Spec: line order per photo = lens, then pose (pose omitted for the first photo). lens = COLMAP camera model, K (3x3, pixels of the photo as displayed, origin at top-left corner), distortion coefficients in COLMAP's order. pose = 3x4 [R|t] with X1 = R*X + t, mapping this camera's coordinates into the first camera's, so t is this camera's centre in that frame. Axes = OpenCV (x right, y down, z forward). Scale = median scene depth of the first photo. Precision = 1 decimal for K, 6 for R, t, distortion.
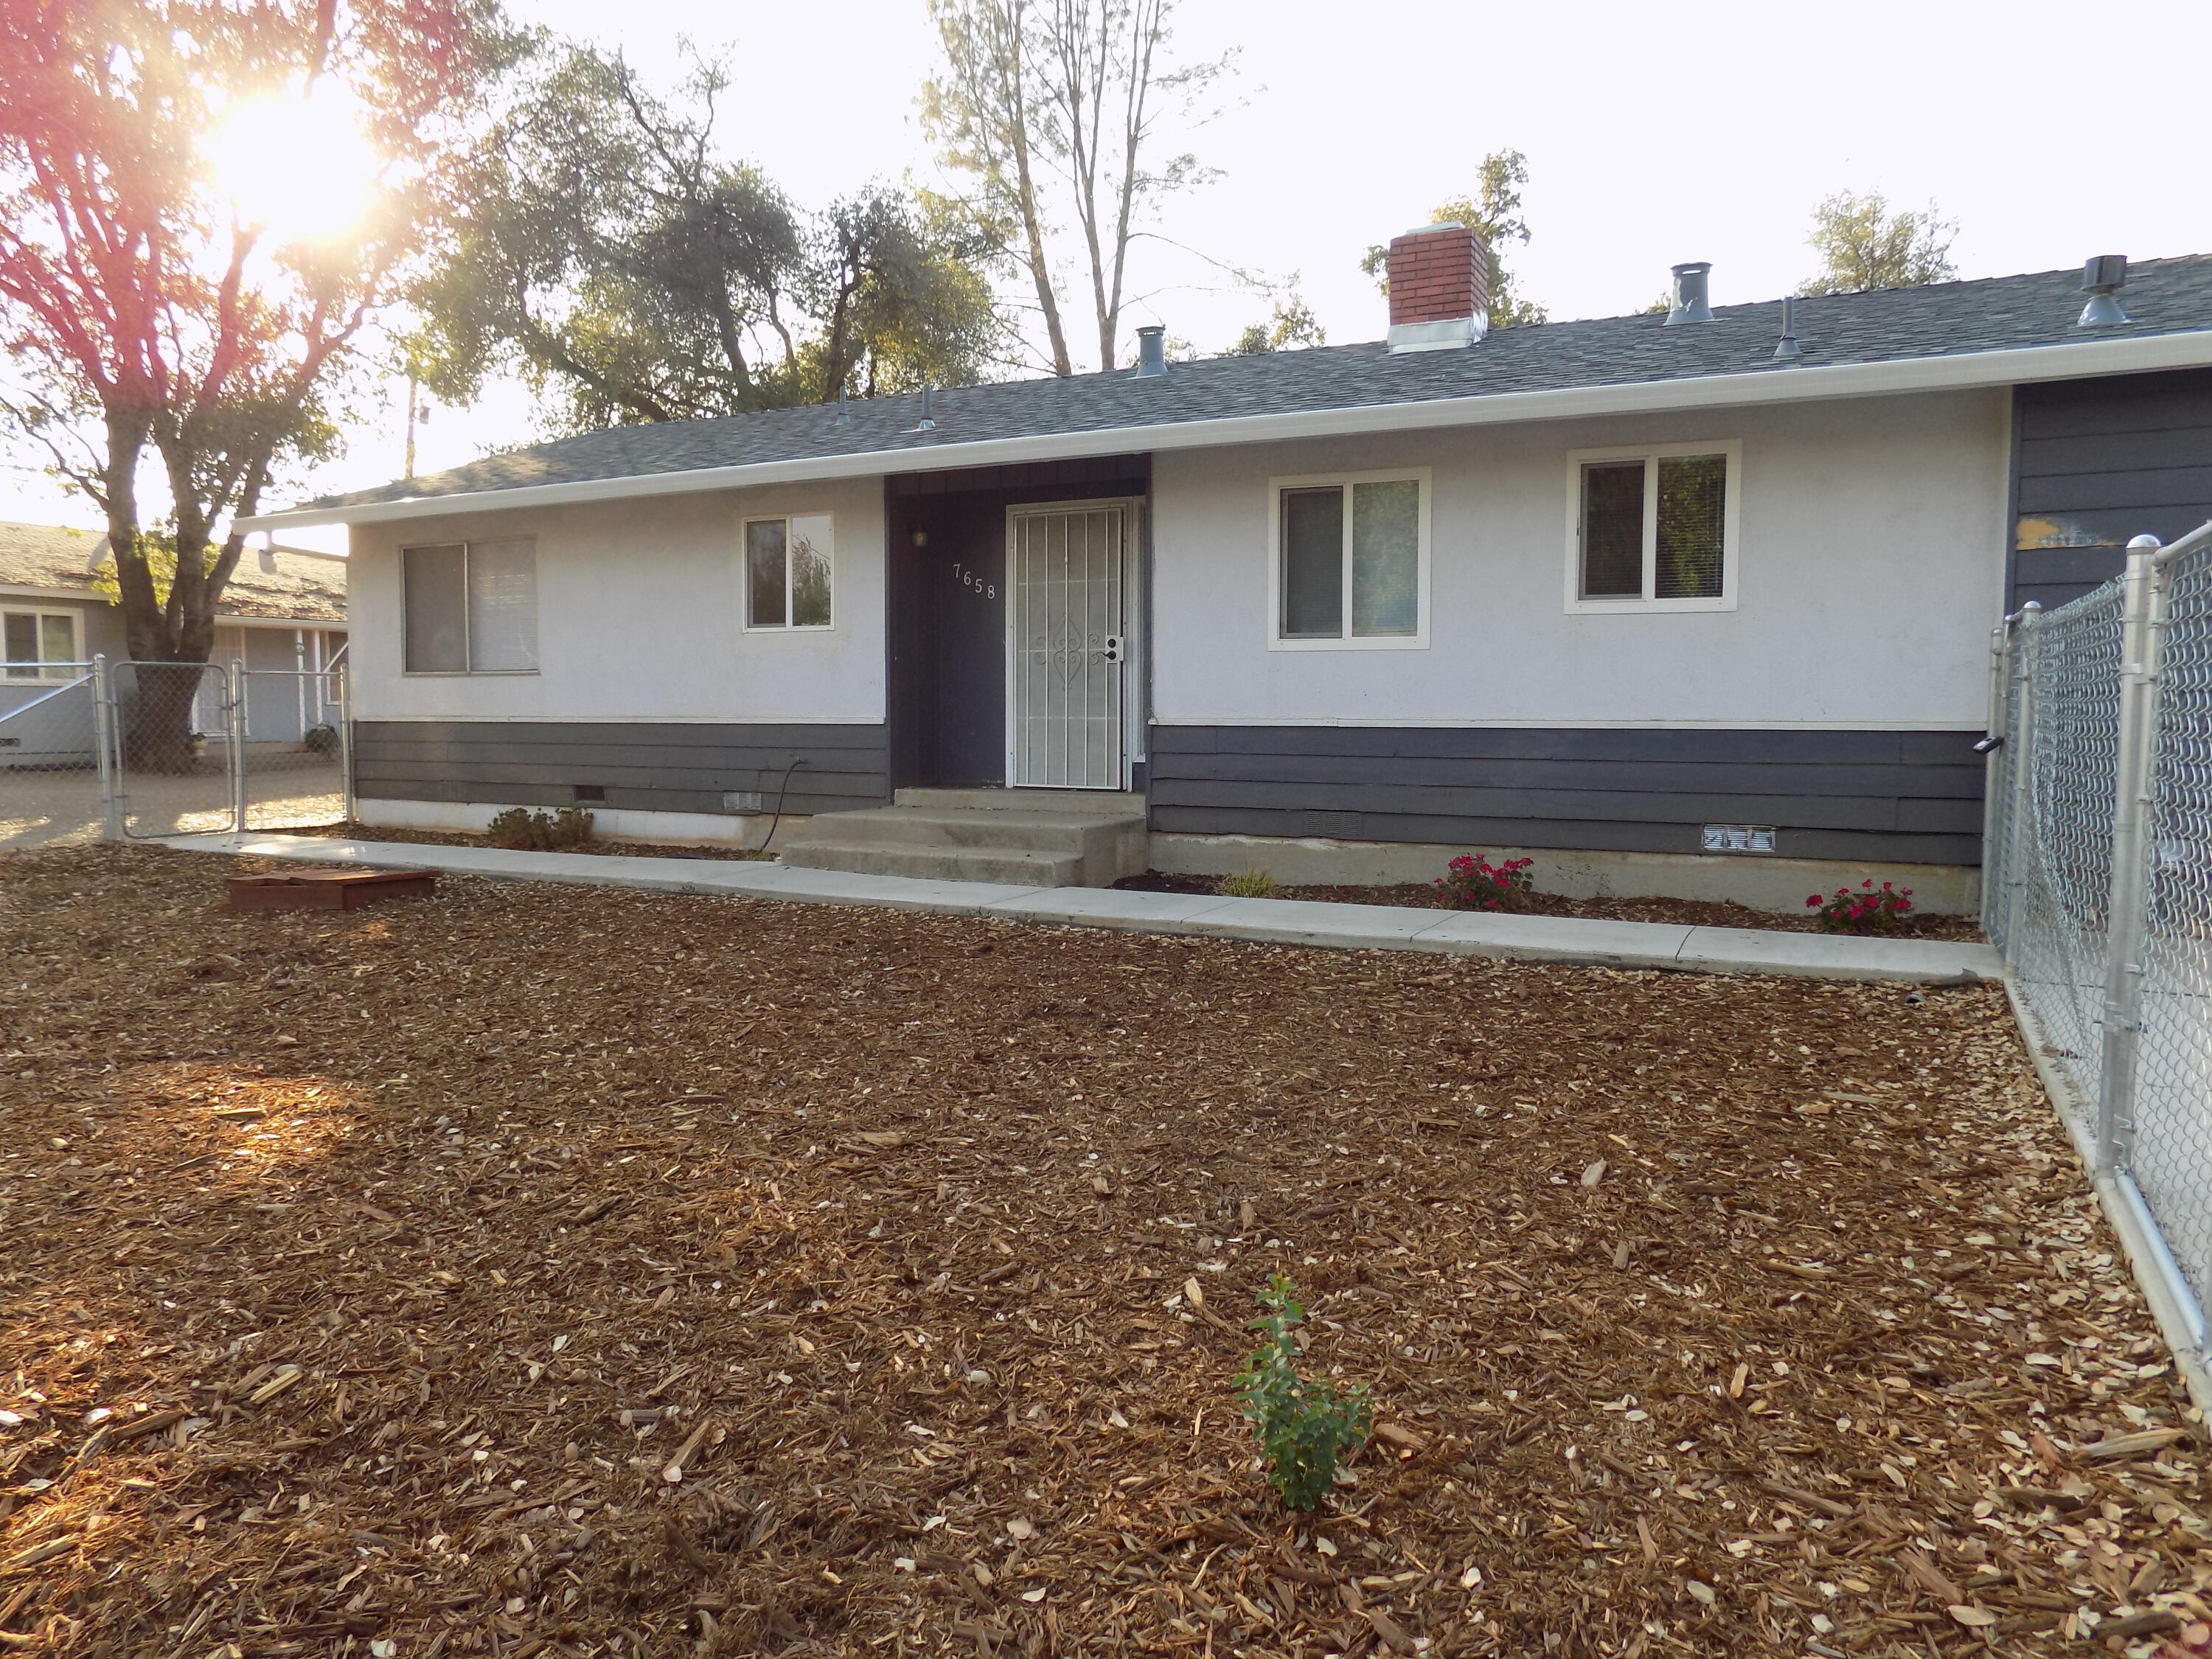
lens RADIAL K [[1487.8, 0, 1117.7], [0, 1487.8, 811.1], [0, 0, 1]] dist [-0.077132, 0.073540]
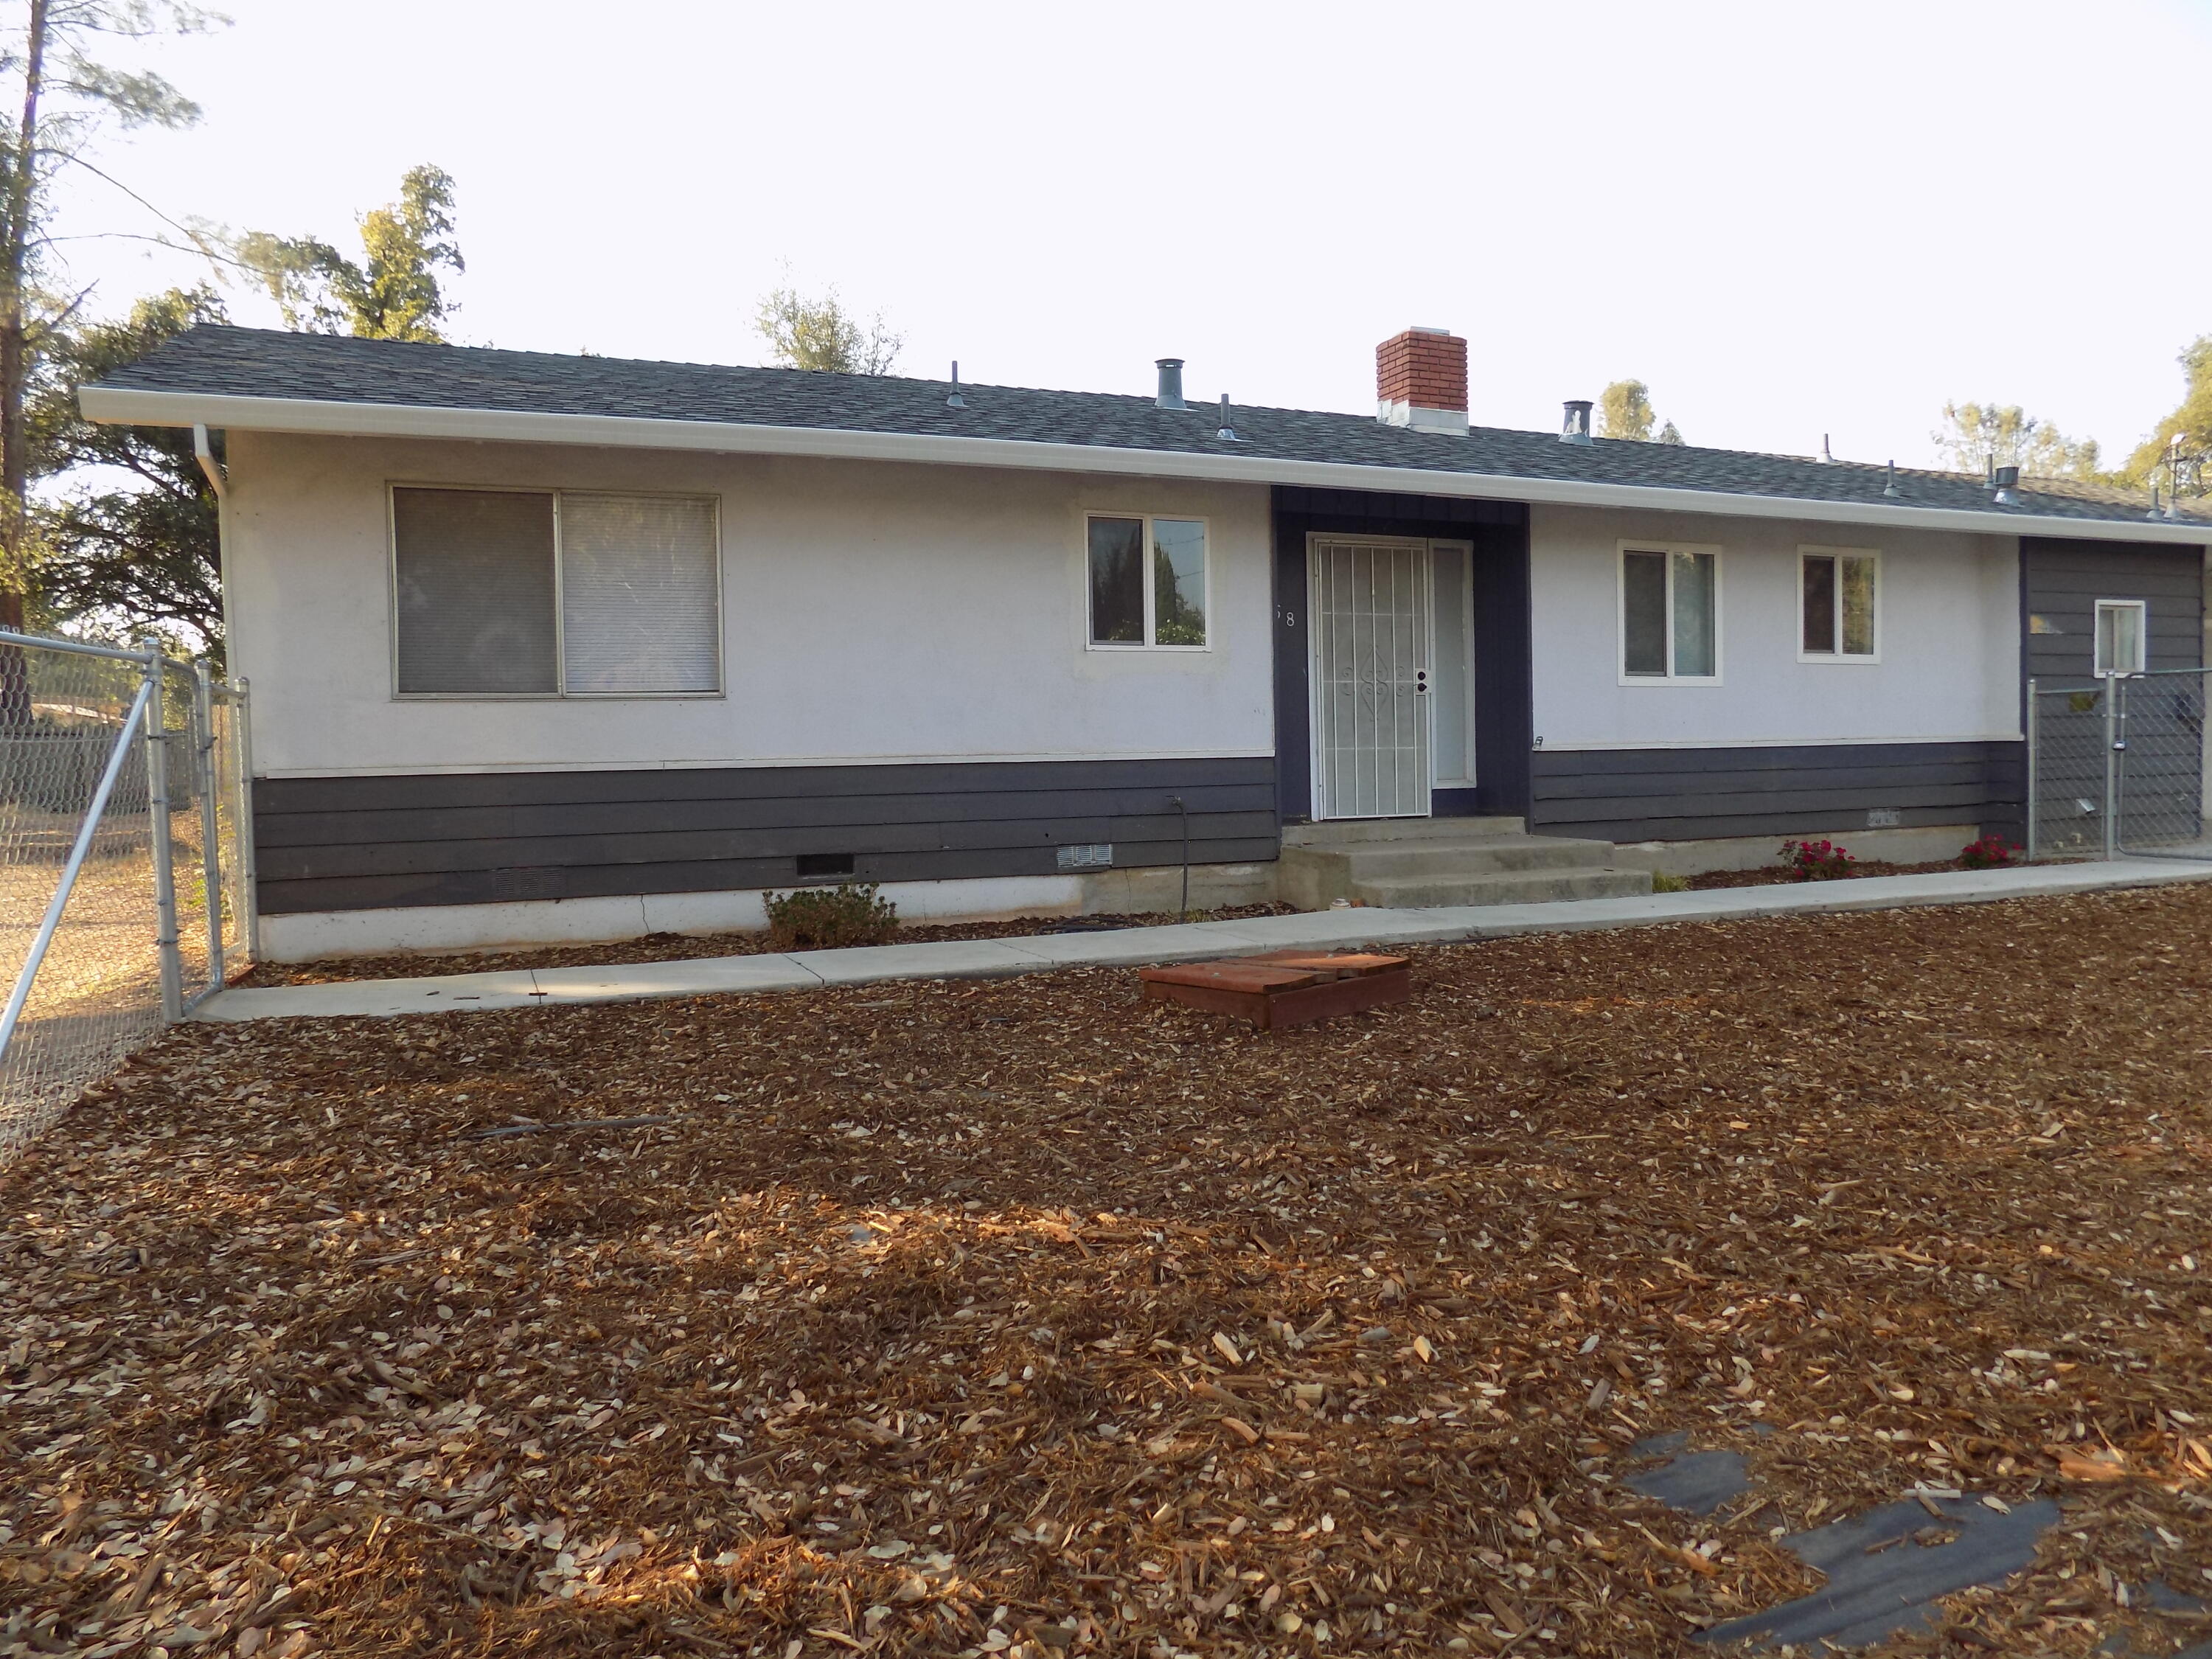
lens RADIAL K [[1487.8, 0, 1117.7], [0, 1487.8, 811.1], [0, 0, 1]] dist [-0.077132, 0.073540]
pose [[0.644089, -0.042190, 0.763786, -0.296794], [0.073410, 0.997279, -0.006818, -0.008434], [-0.761420, 0.060461, 0.645433, 0.156930]]
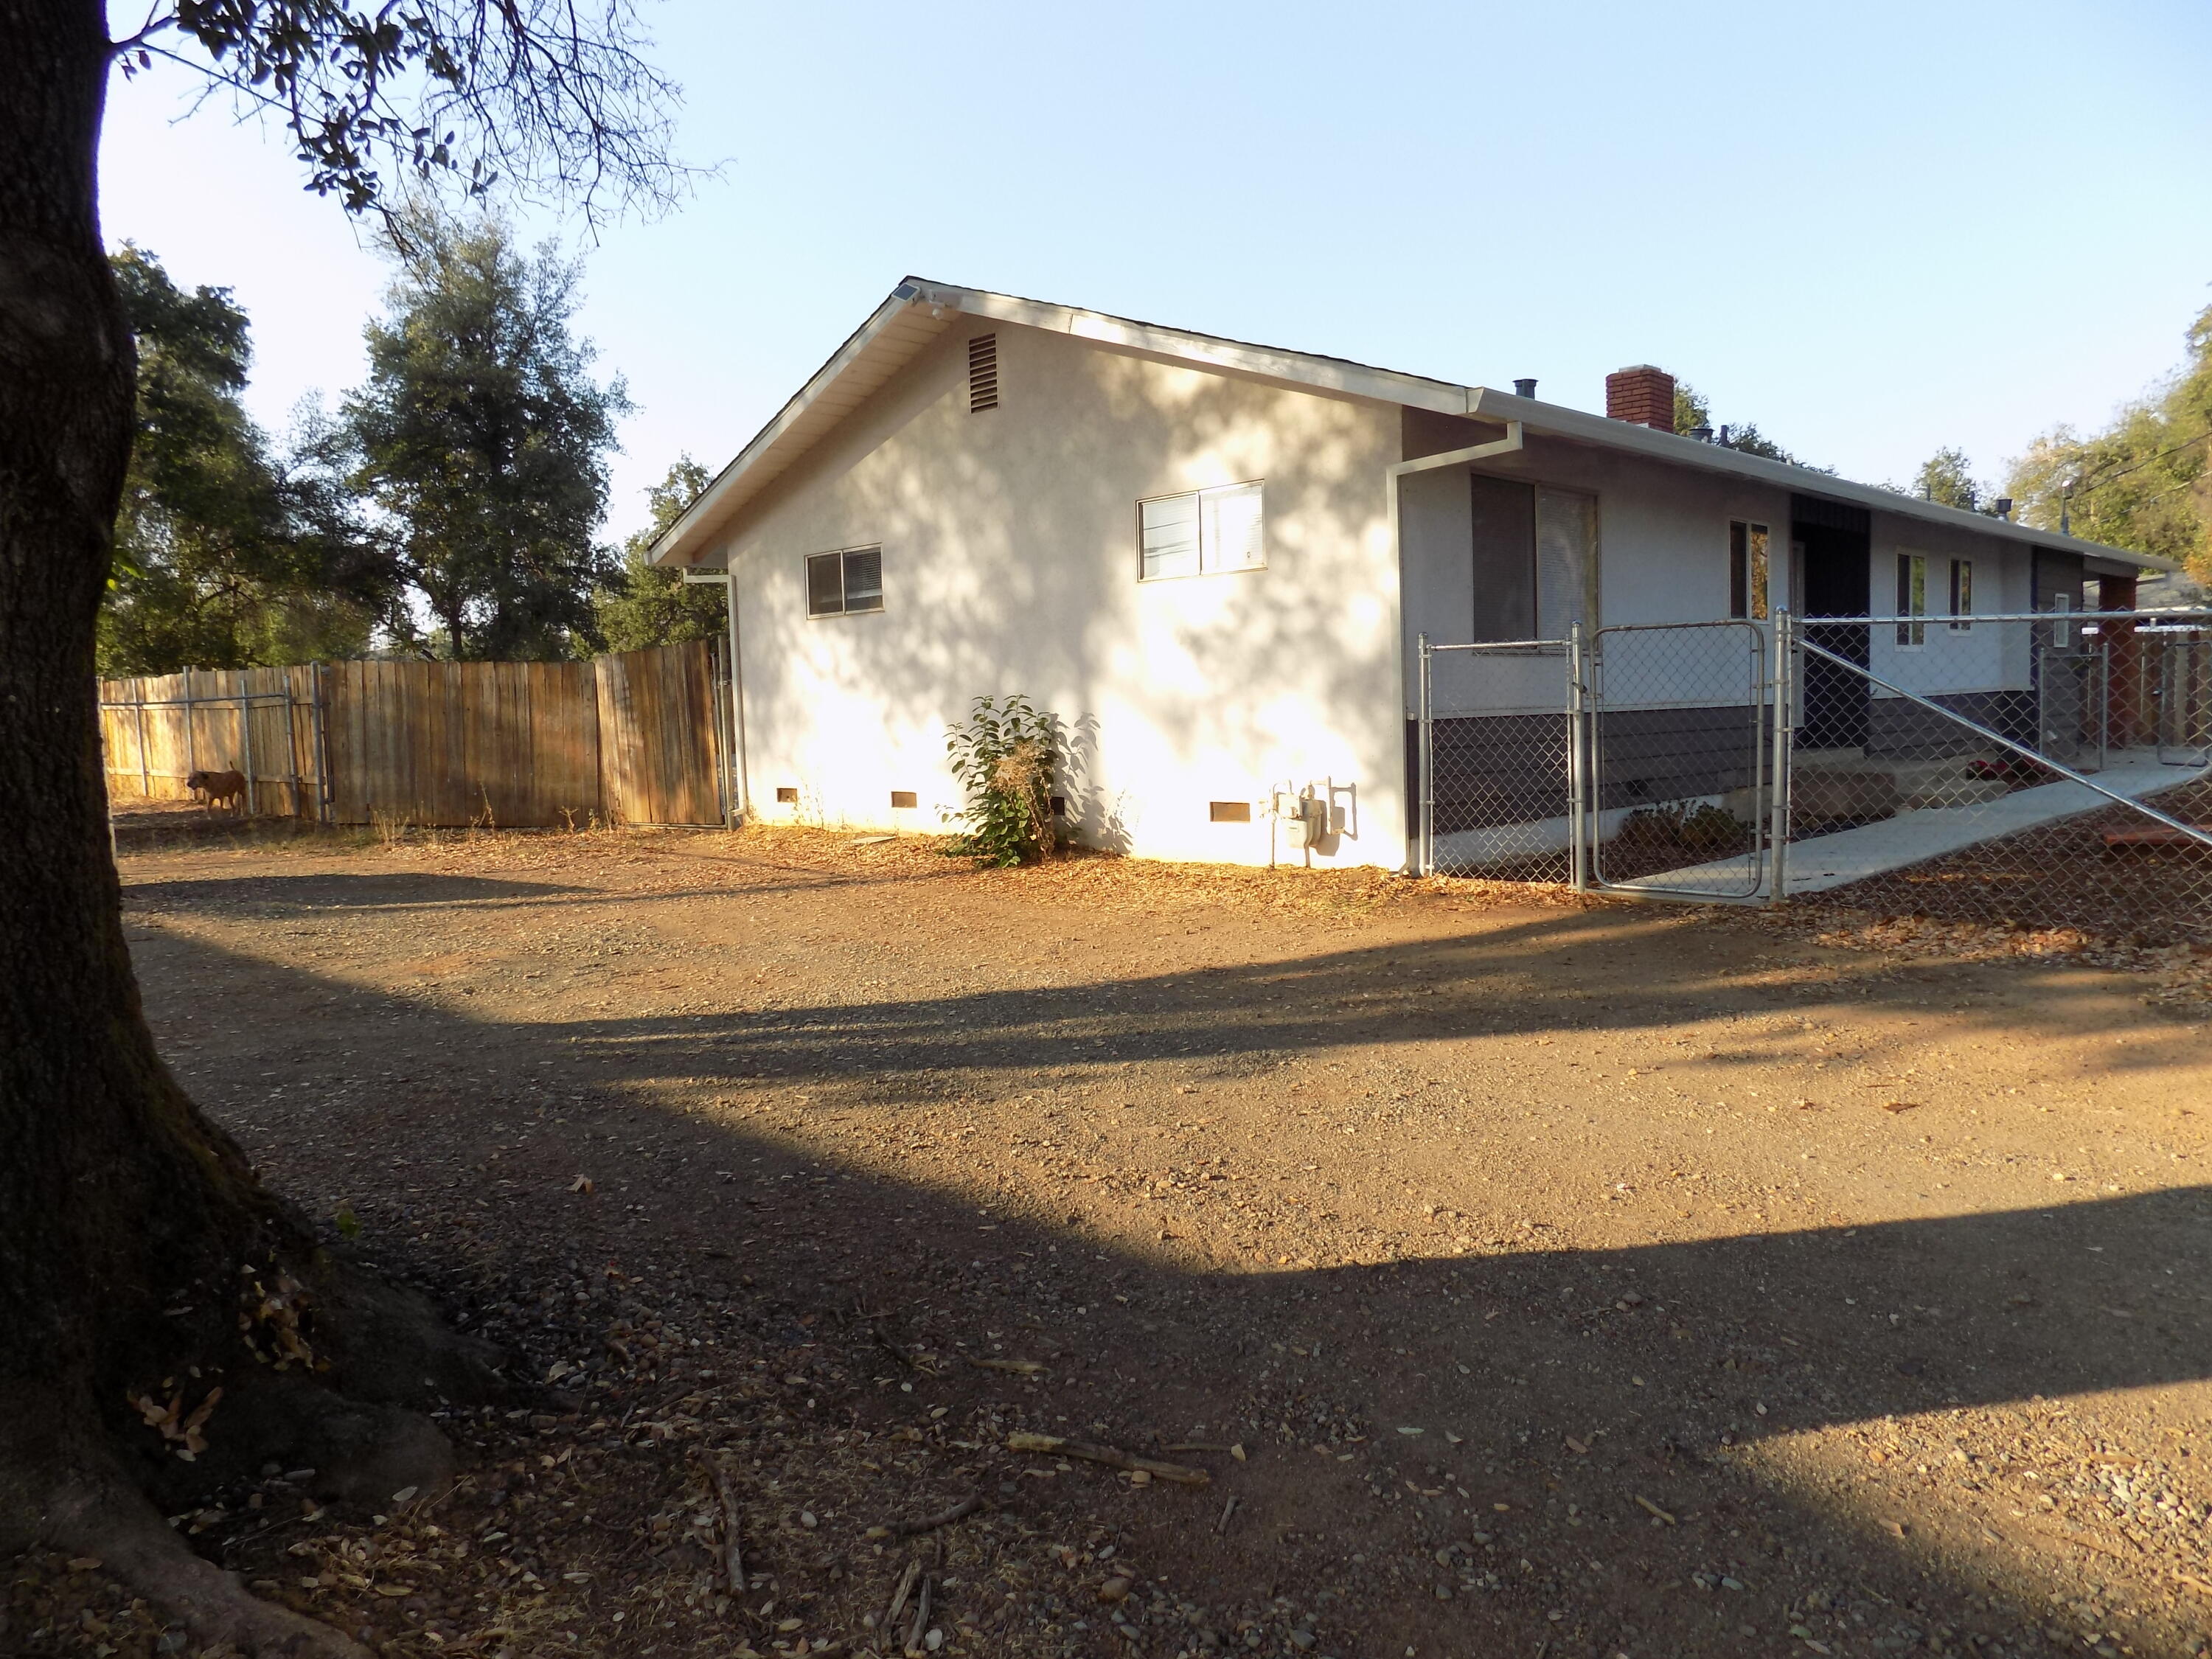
lens RADIAL K [[1487.8, 0, 1117.7], [0, 1487.8, 811.1], [0, 0, 1]] dist [-0.077132, 0.073540]
pose [[0.306826, -0.082035, 0.948224, -0.481861], [0.098586, 0.993659, 0.054065, -0.029203], [-0.946646, 0.076893, 0.312968, 0.374063]]
